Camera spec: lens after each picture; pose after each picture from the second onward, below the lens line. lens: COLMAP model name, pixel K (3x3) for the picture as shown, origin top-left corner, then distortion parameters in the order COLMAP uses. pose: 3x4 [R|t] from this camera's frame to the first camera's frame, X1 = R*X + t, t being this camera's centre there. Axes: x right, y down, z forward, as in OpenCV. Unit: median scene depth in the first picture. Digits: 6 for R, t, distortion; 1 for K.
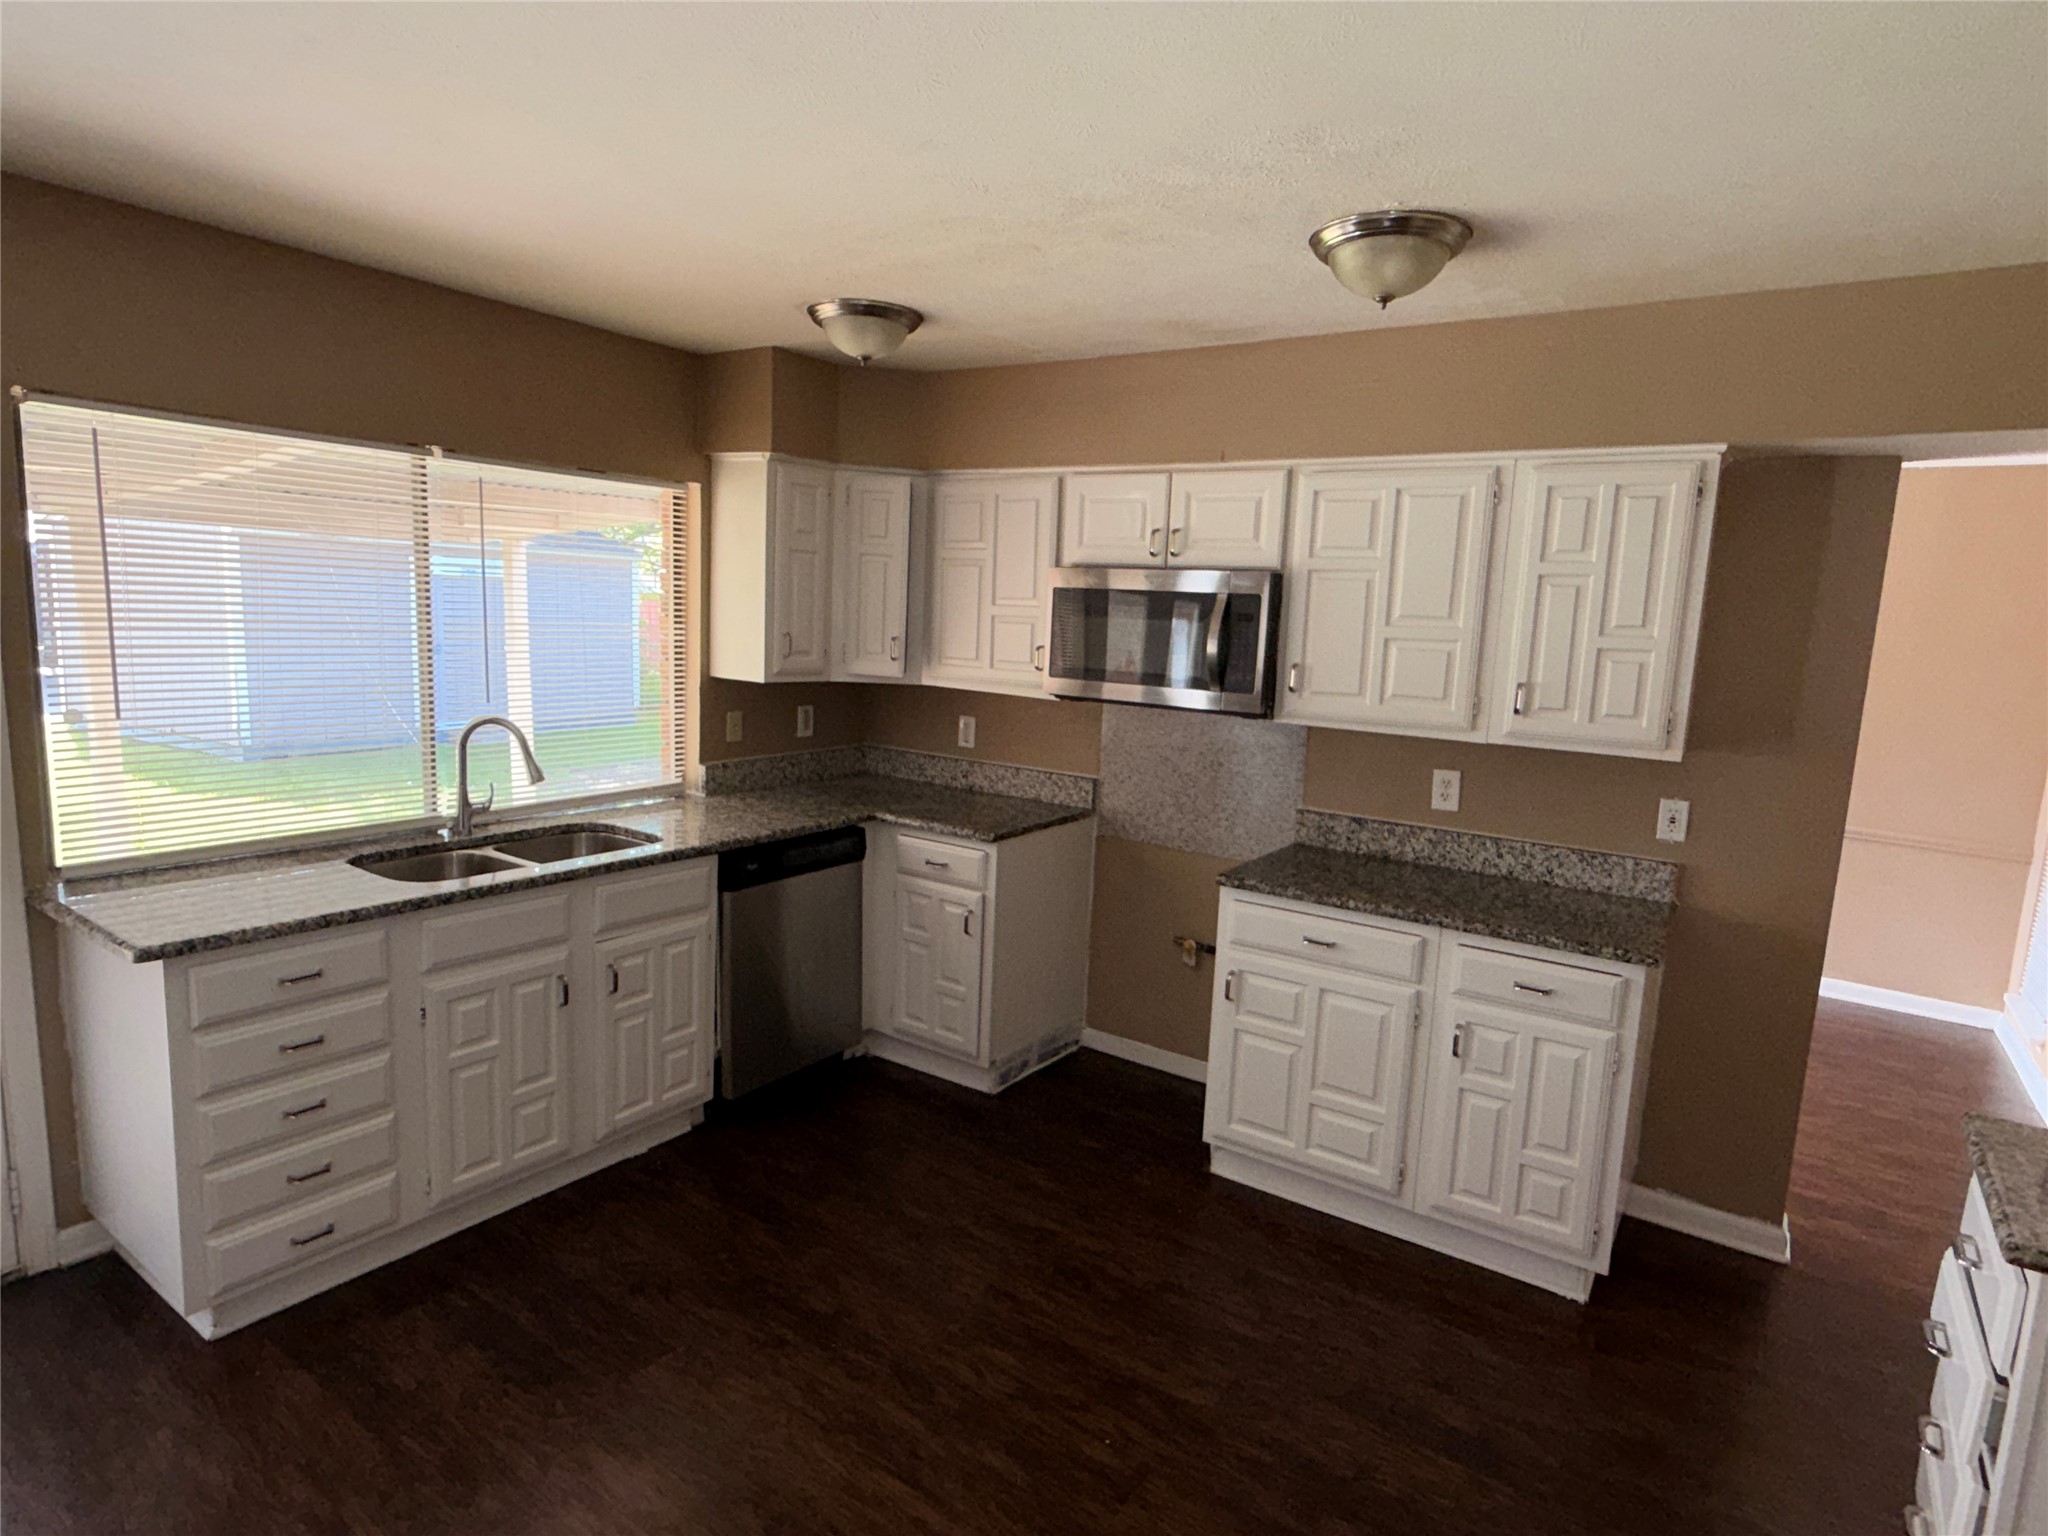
lens RADIAL K [[1113.4, 0, 1025.4], [0, 1113.4, 763.0], [0, 0, 1]] dist [0.002550, -0.000411]
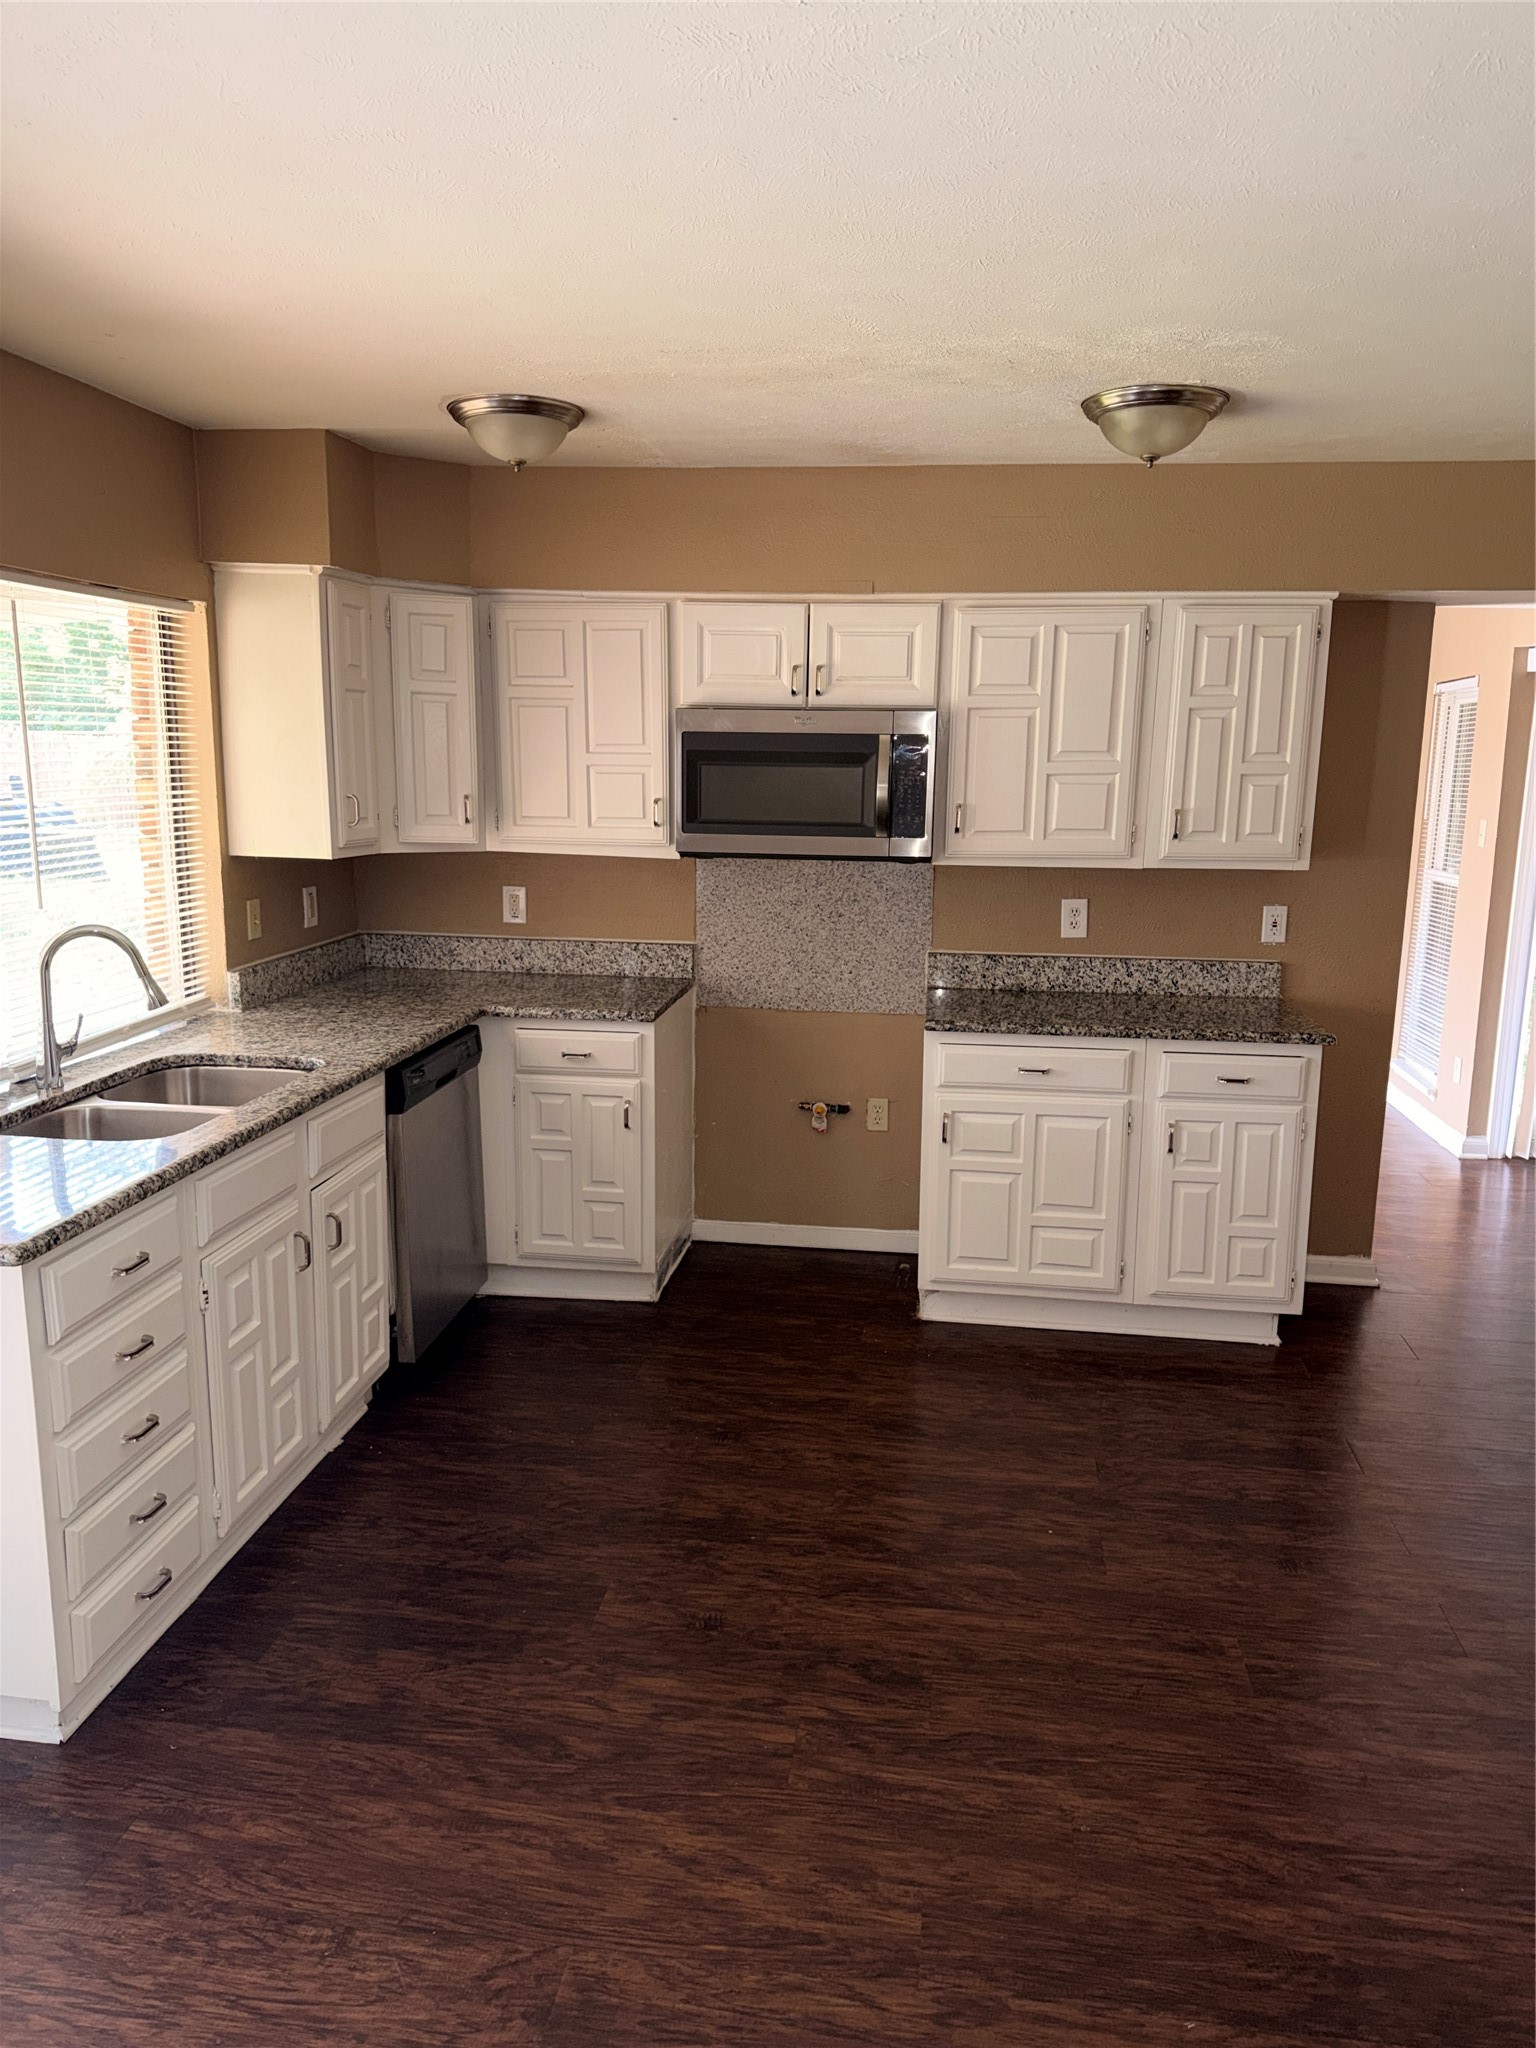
lens RADIAL K [[1441.5, 0, 768.0], [0, 1441.5, 1024.0], [0, 0, 1]] dist [0.181717, -0.392866]
pose [[0.888800, -0.117124, 0.443076, -0.506497], [0.089796, 0.992558, 0.082246, -0.015486], [-0.449412, -0.033314, 0.892703, -0.091830]]
